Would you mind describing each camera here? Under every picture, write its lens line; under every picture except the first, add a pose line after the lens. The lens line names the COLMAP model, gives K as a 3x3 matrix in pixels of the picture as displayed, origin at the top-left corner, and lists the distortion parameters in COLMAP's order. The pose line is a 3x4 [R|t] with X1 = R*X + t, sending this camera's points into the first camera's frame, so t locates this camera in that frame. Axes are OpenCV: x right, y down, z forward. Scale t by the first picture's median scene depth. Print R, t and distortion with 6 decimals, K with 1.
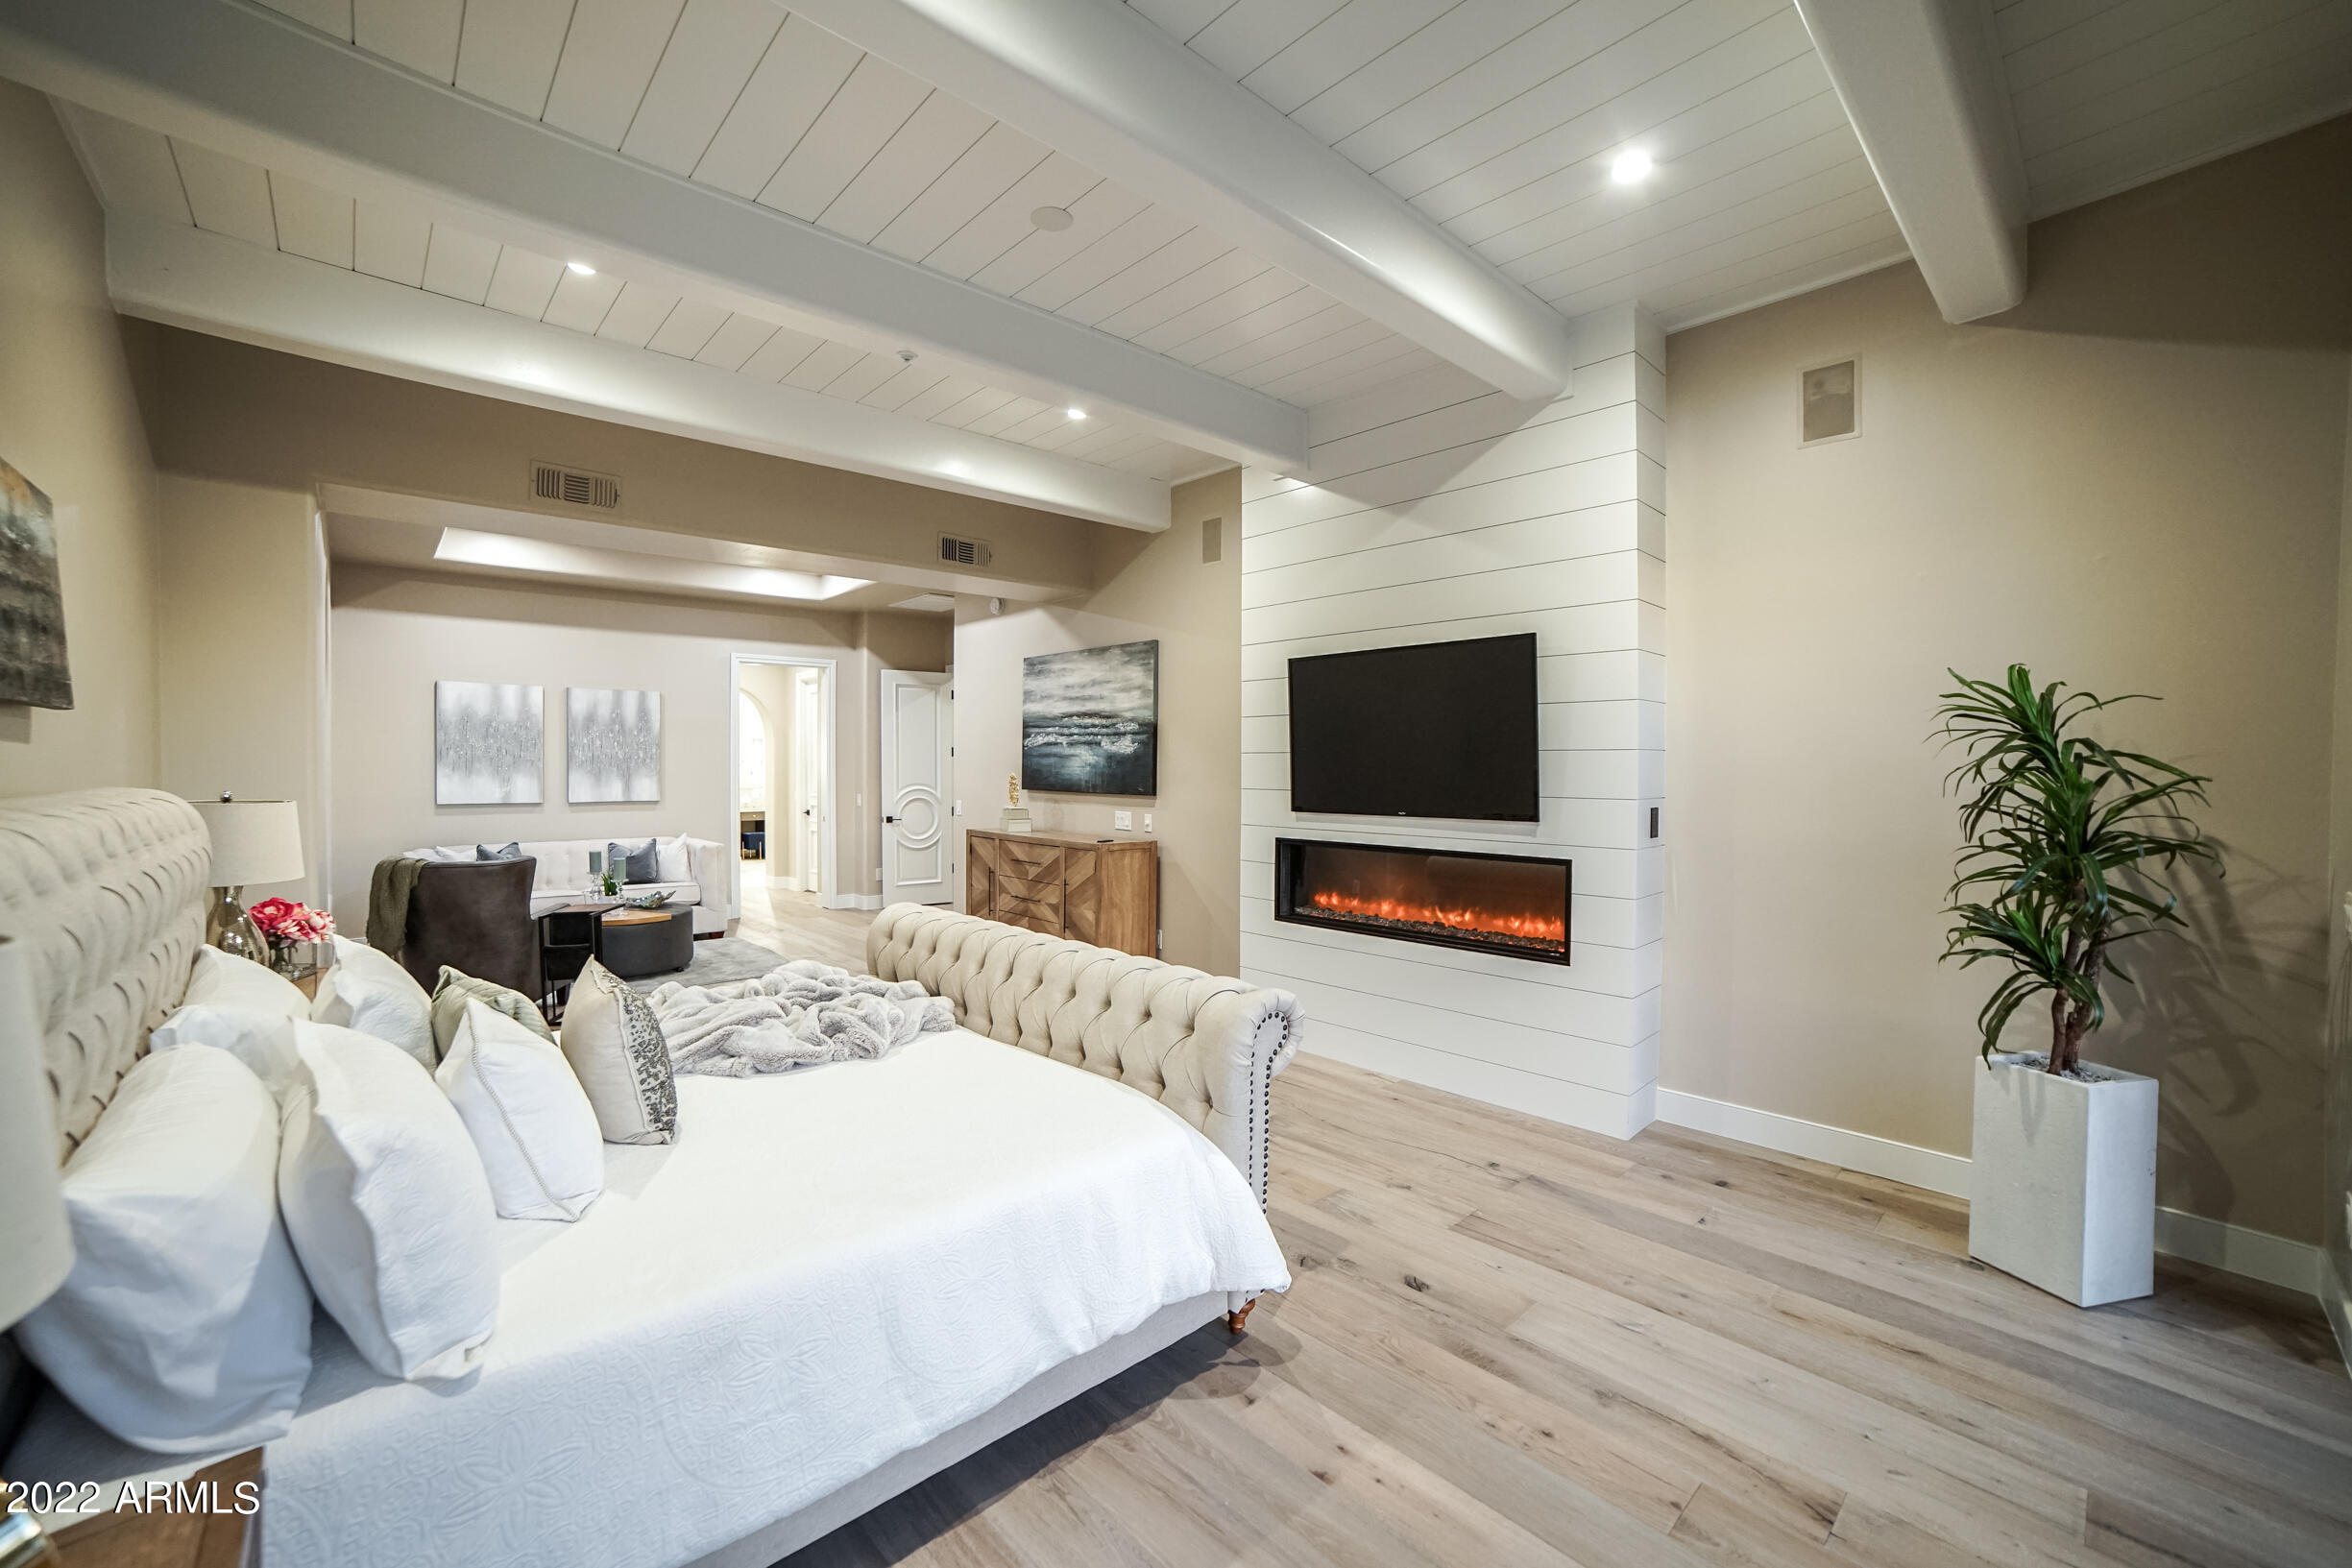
lens RADIAL K [[939.3, 0, 1161.3], [0, 939.3, 788.2], [0, 0, 1]] dist [-0.077433, 0.034248]
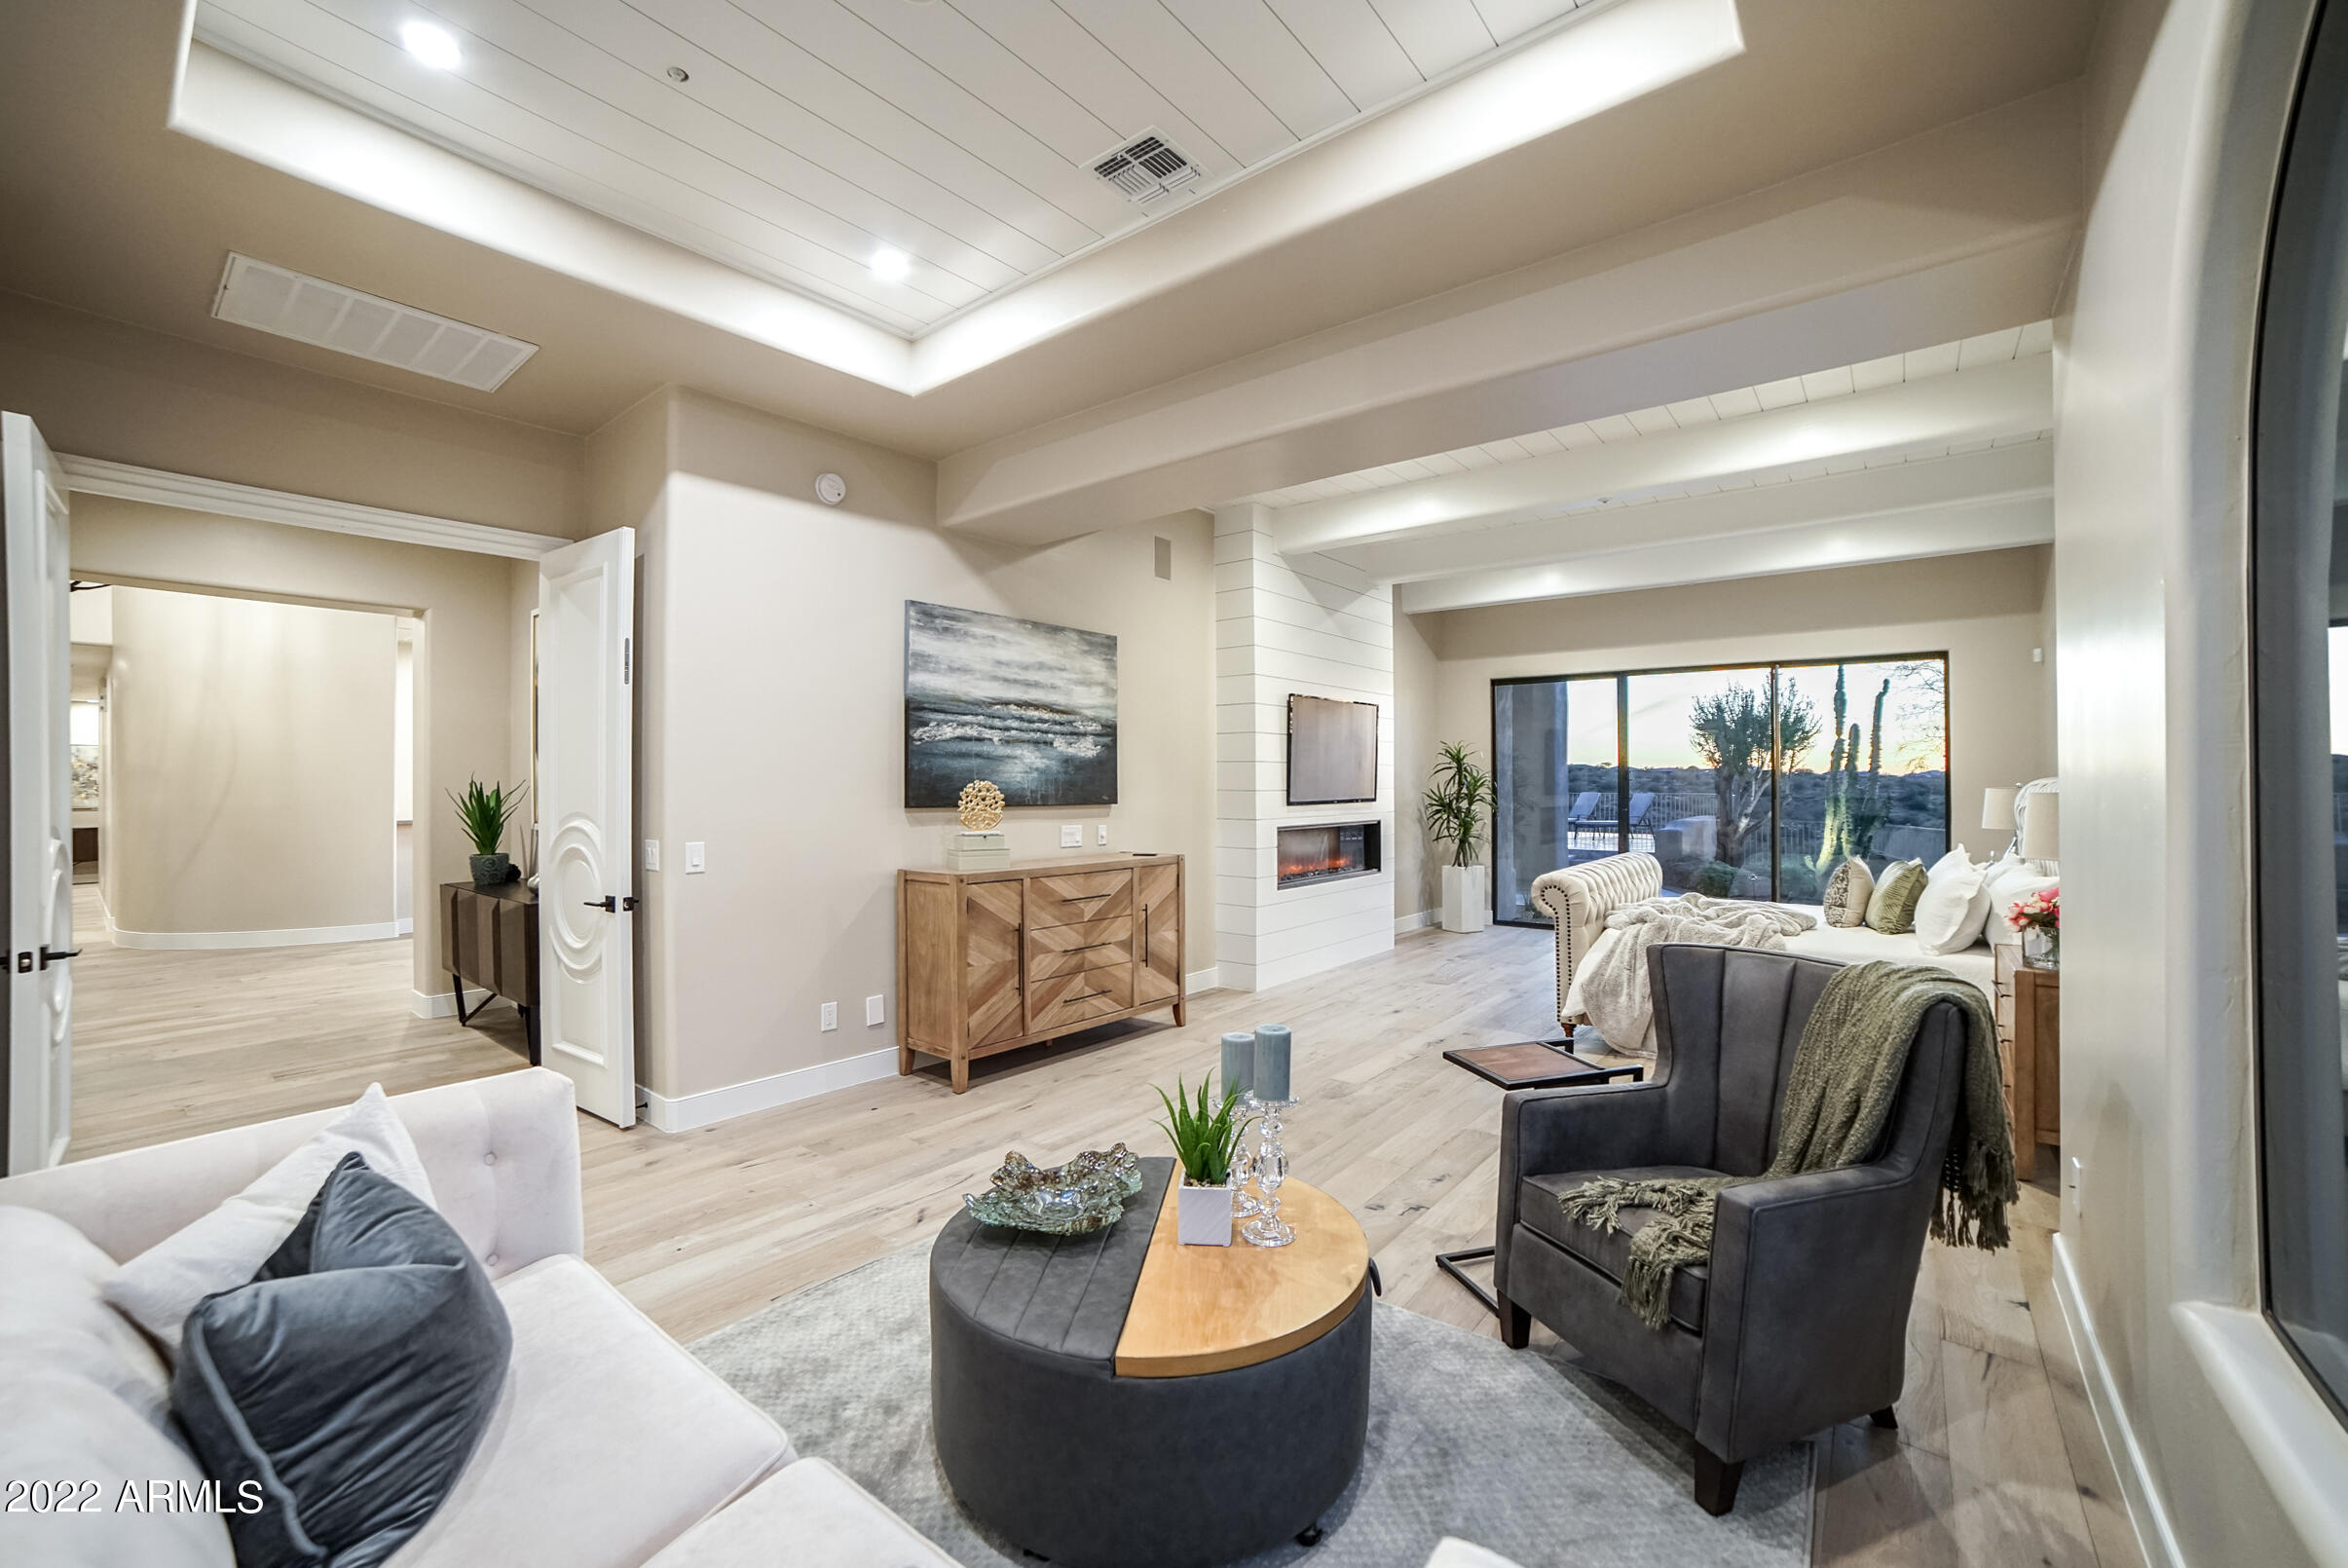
lens RADIAL K [[990.3, 0, 1174.0], [0, 990.3, 784.0], [0, 0, 1]] dist [-0.000500, -0.000009]
pose [[-0.172868, -0.004570, 0.984934, -0.919955], [0.027240, 0.999585, 0.009419, -0.018068], [-0.984568, 0.028458, -0.172672, 1.043234]]
